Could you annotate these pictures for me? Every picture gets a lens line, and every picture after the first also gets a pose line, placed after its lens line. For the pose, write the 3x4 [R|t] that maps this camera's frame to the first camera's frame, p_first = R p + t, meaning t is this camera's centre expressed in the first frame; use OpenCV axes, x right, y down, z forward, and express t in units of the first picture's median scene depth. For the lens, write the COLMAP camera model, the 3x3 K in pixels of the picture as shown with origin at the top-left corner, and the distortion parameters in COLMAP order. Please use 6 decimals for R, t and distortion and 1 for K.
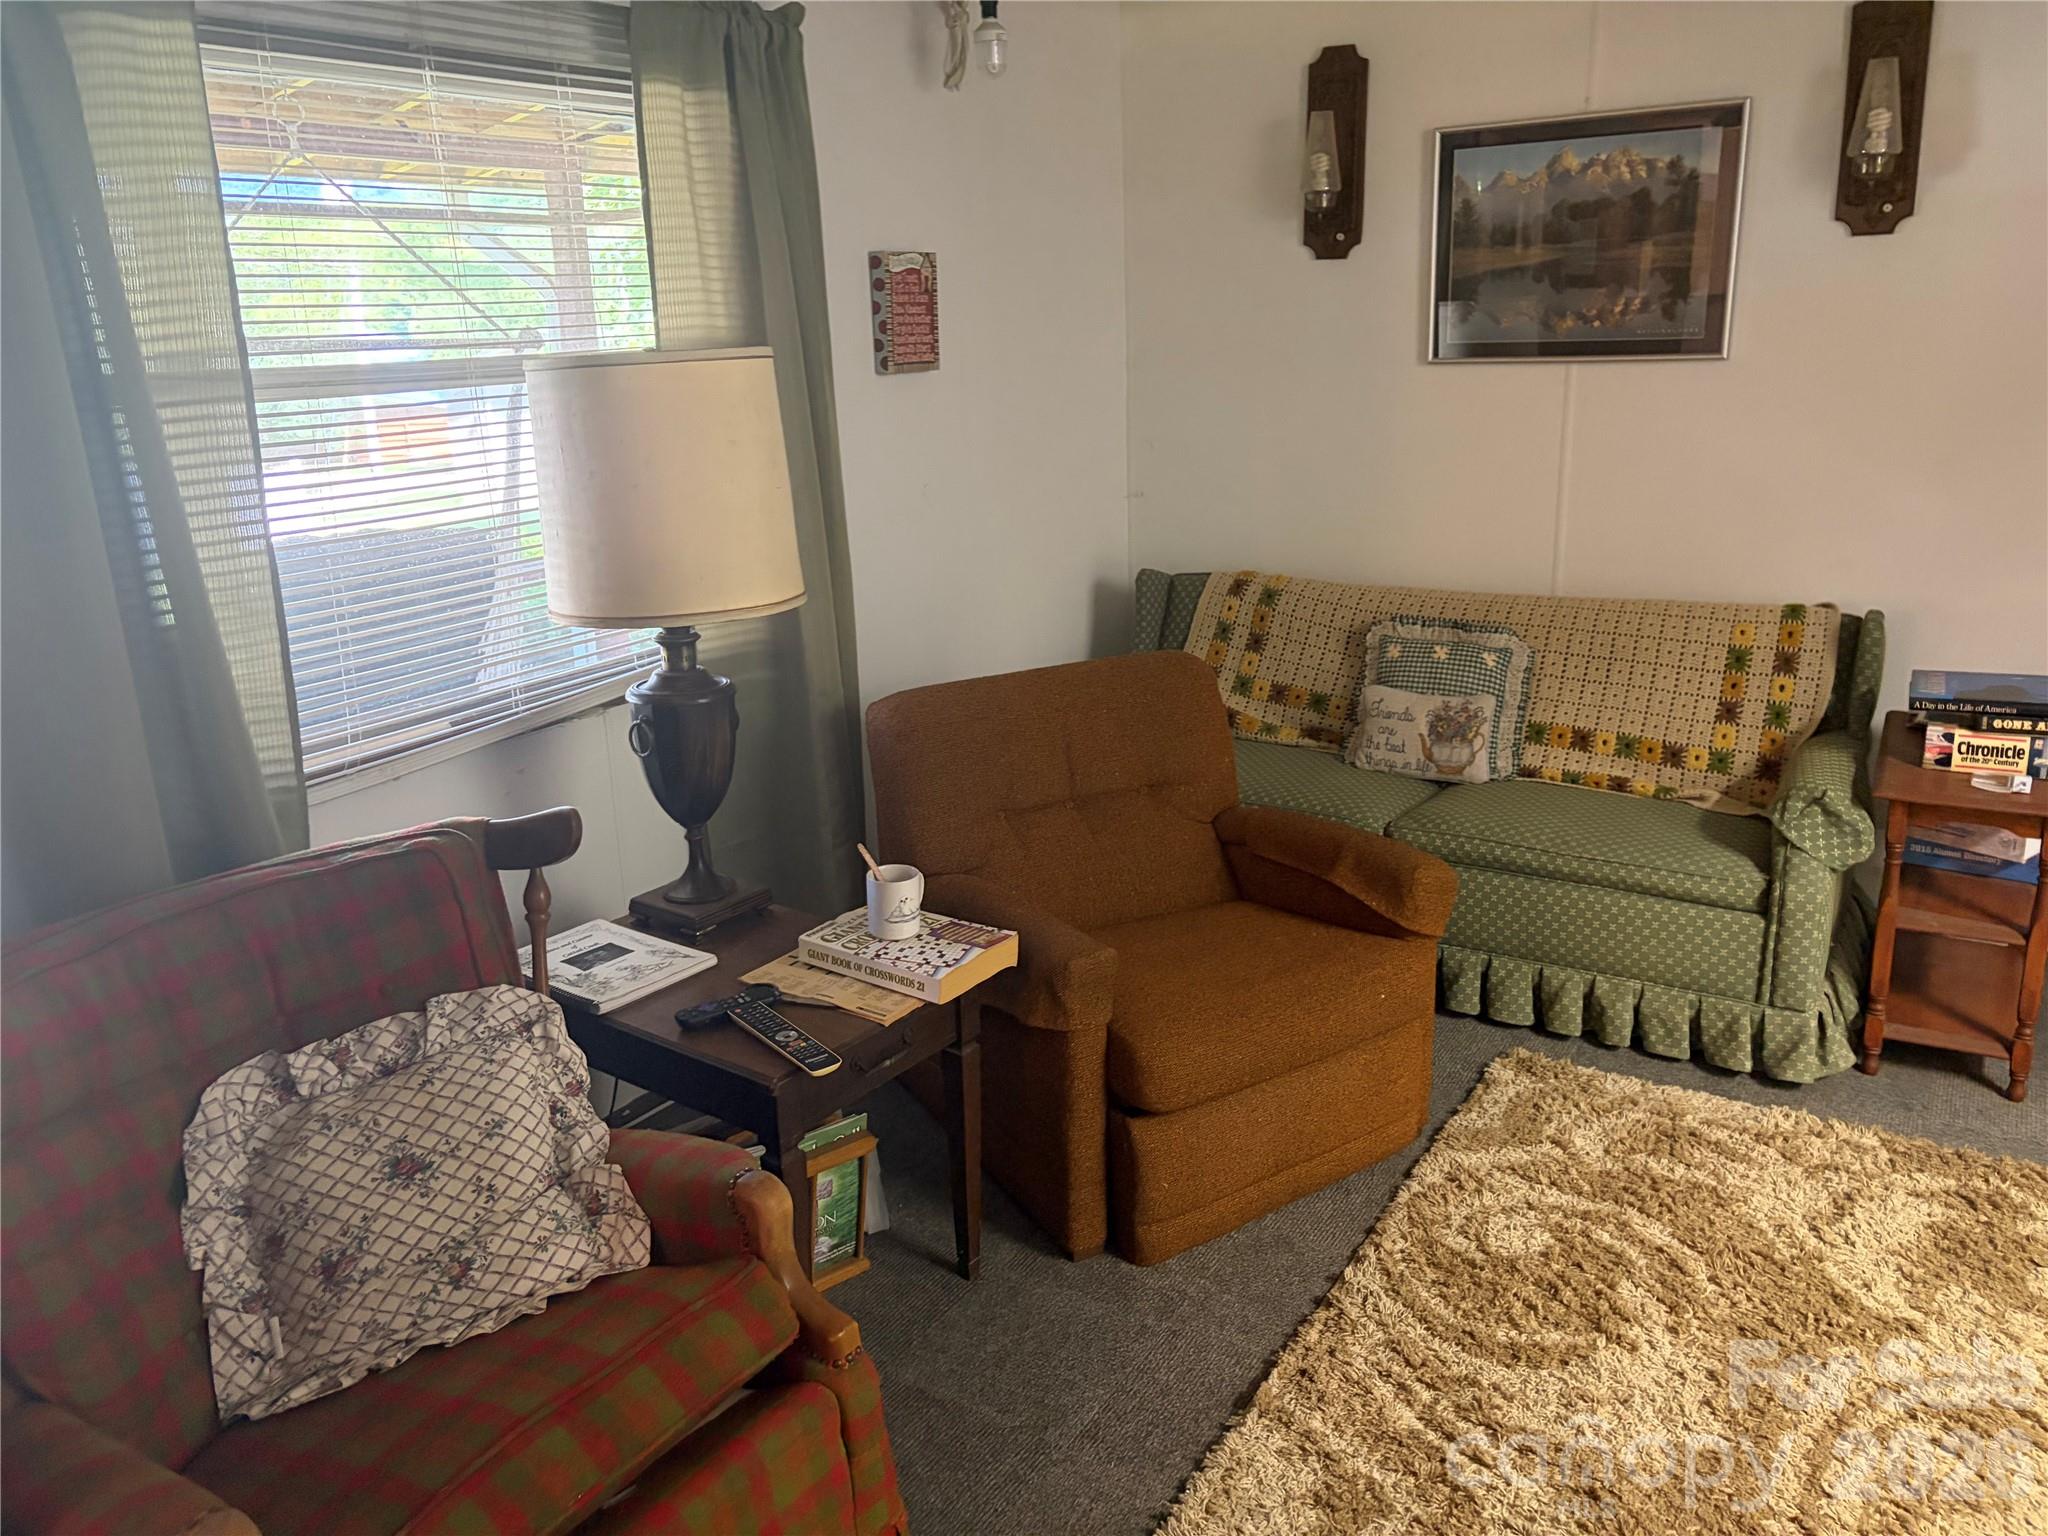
lens RADIAL K [[1552.0, 0, 1031.2], [0, 1552.0, 769.3], [0, 0, 1]] dist [0.050580, -0.053174]
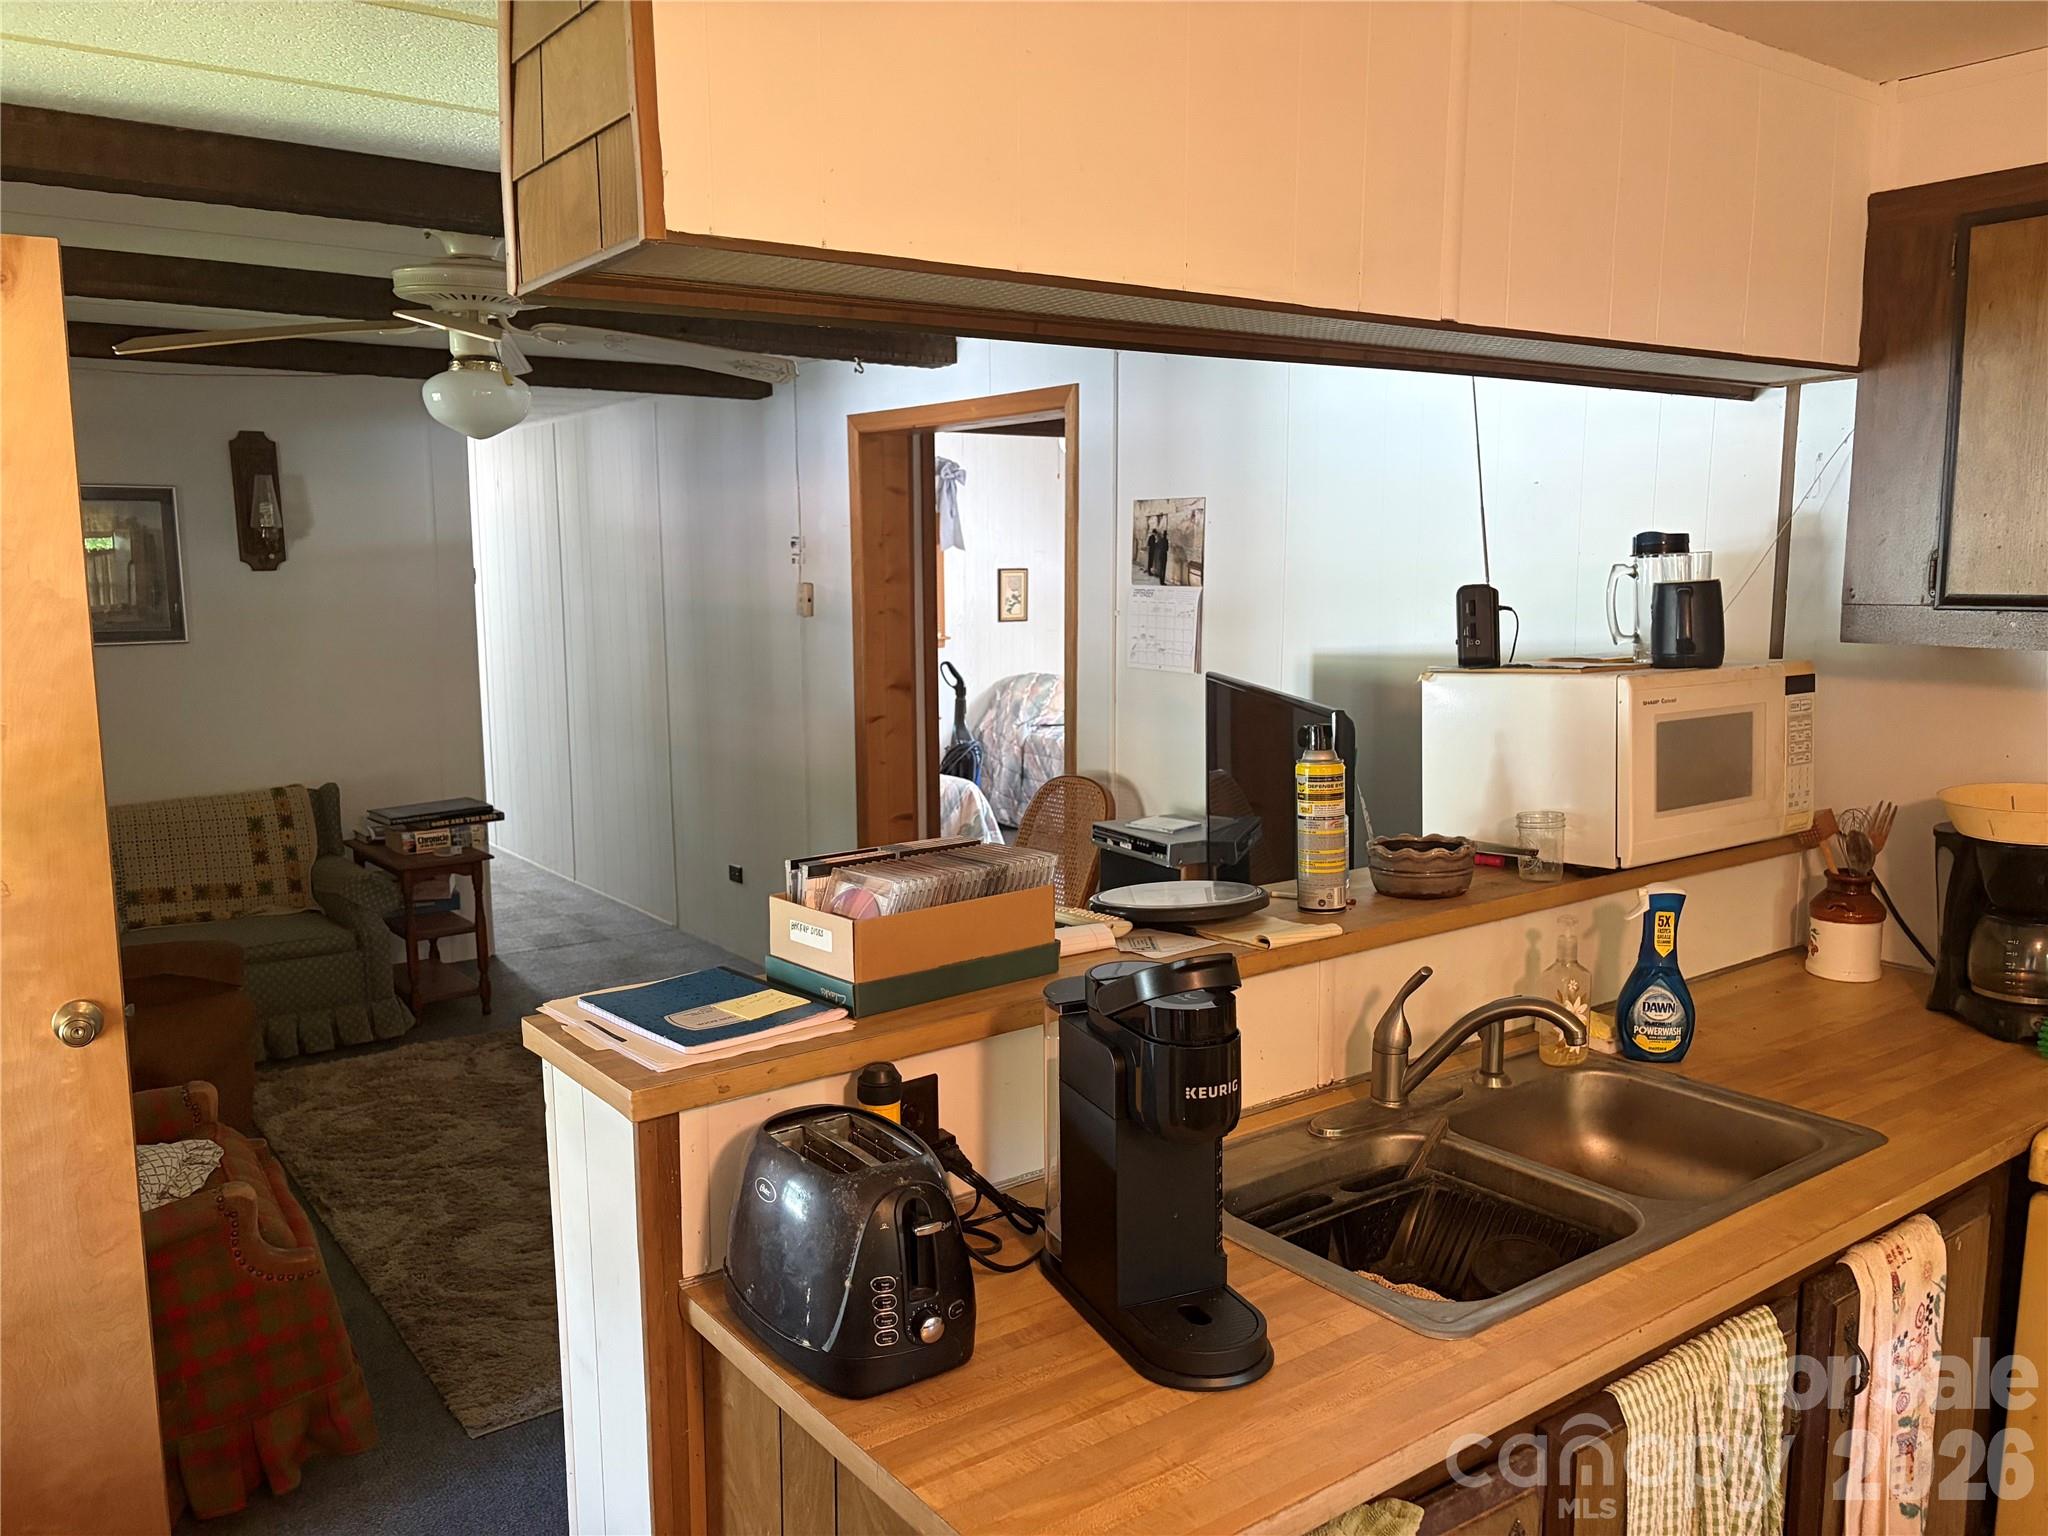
lens RADIAL K [[1552.0, 0, 1031.2], [0, 1552.0, 769.3], [0, 0, 1]] dist [0.050580, -0.053174]
pose [[0.364185, -0.097075, 0.926253, -1.074390], [0.254717, 0.967015, 0.001196, 0.109121], [-0.895817, 0.235497, 0.376899, -0.474939]]
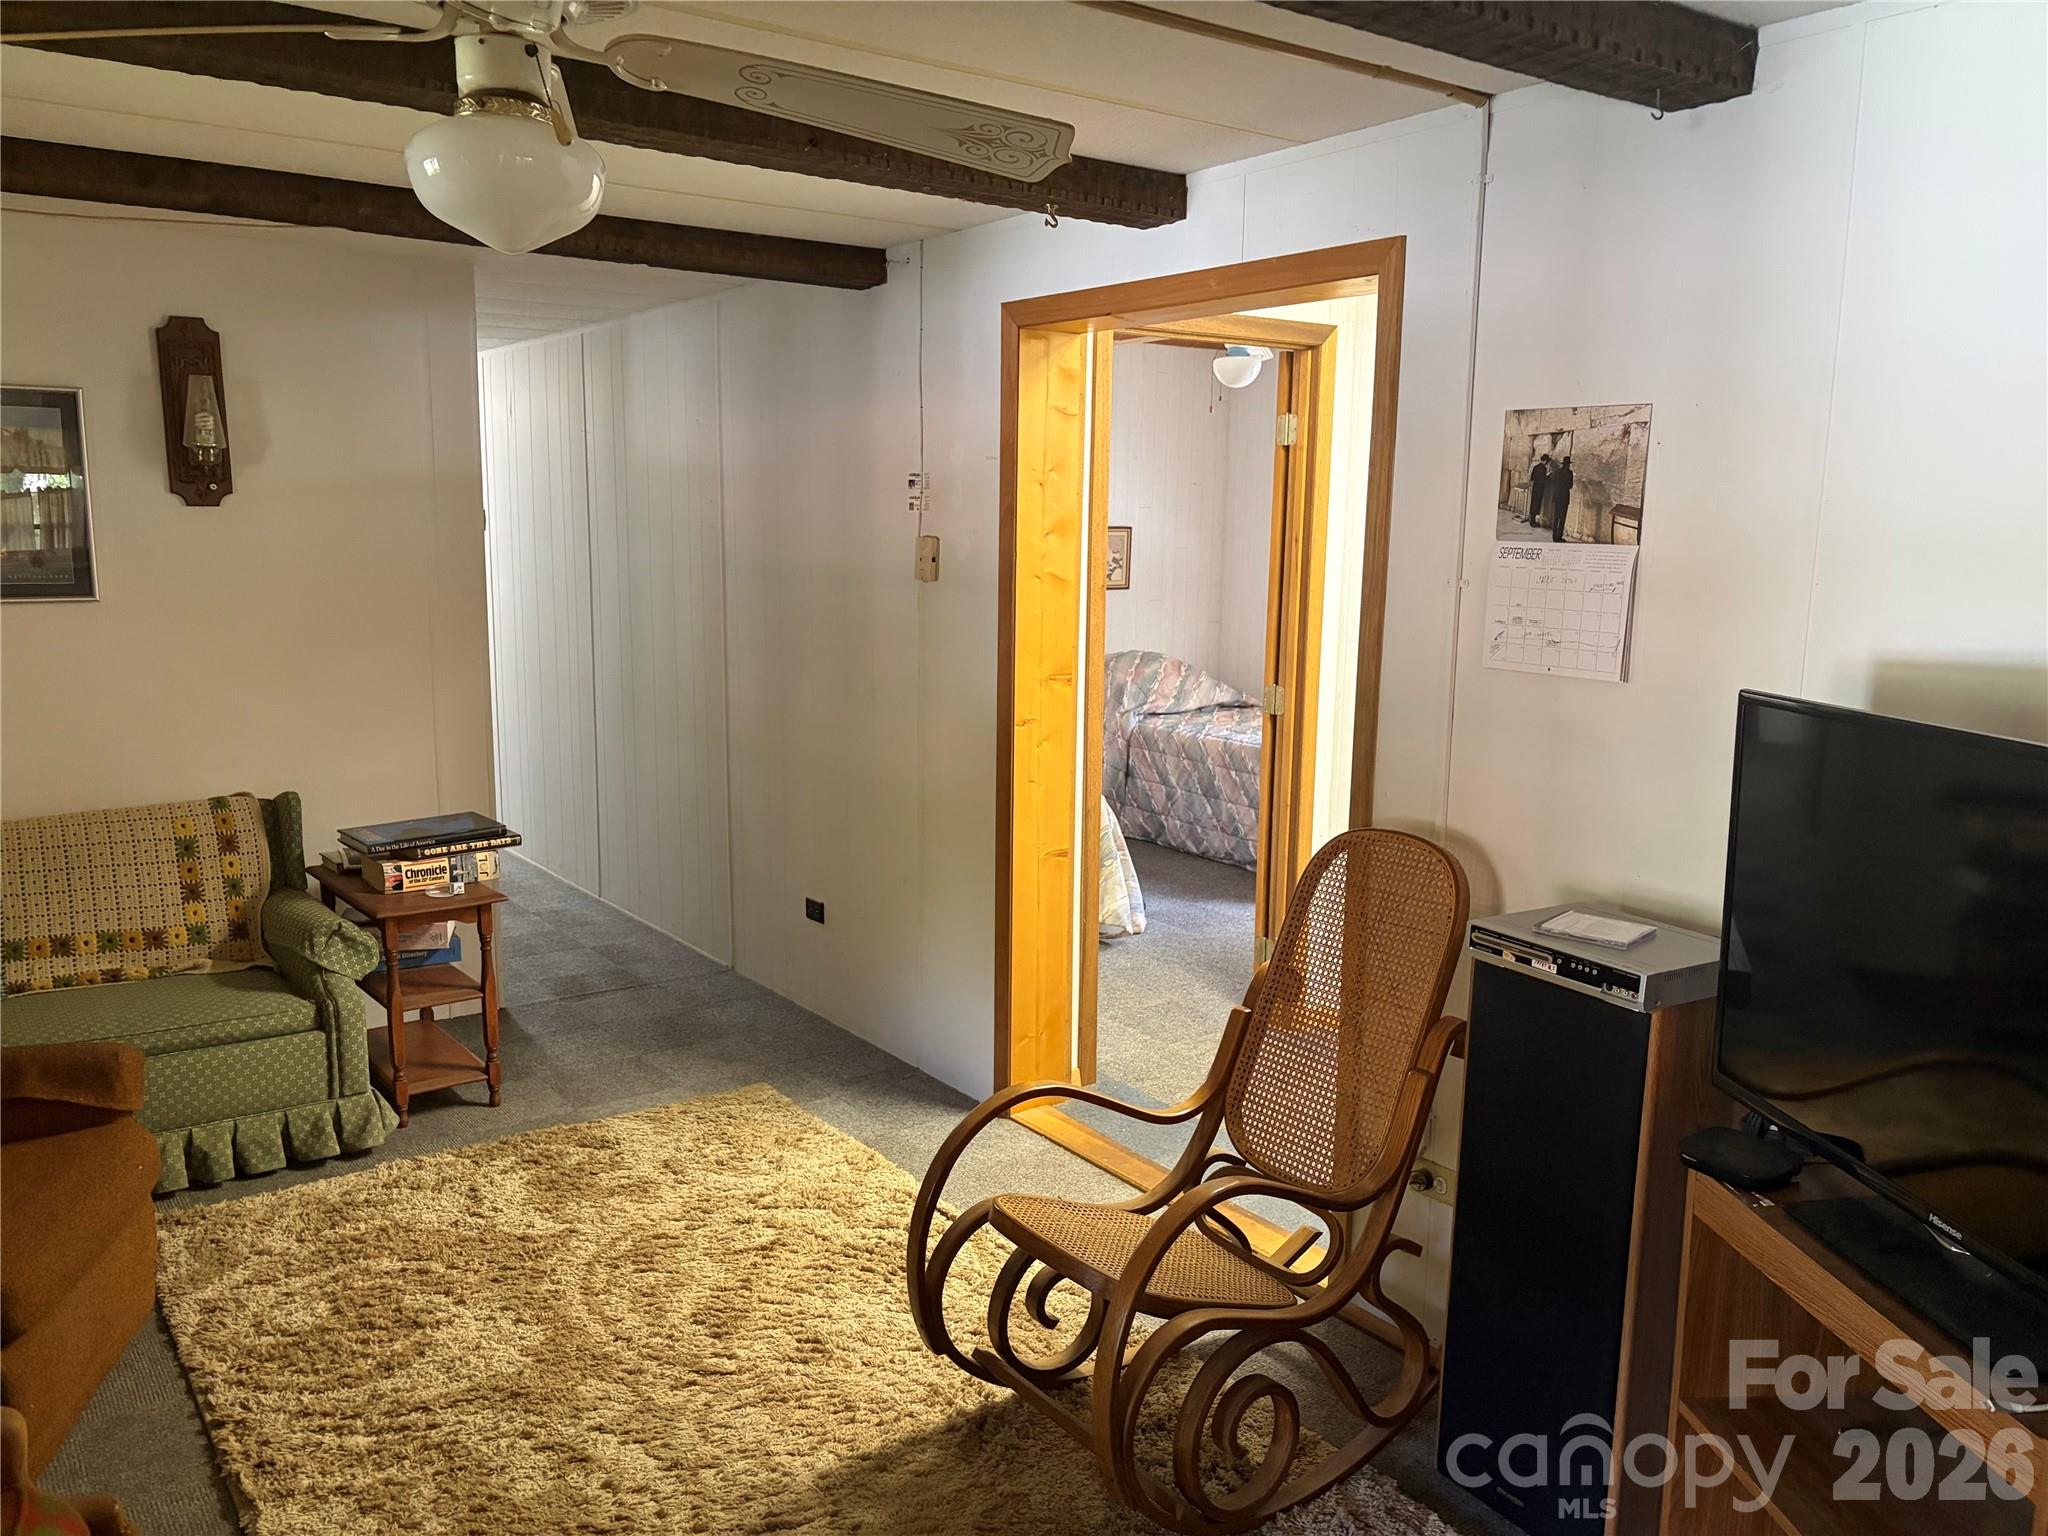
lens RADIAL K [[1552.0, 0, 1031.2], [0, 1552.0, 769.3], [0, 0, 1]] dist [0.050580, -0.053174]
pose [[0.365956, -0.110178, 0.924087, -0.592491], [0.236782, 0.971313, 0.022038, -0.004396], [-0.900006, 0.210742, 0.381546, -0.061147]]
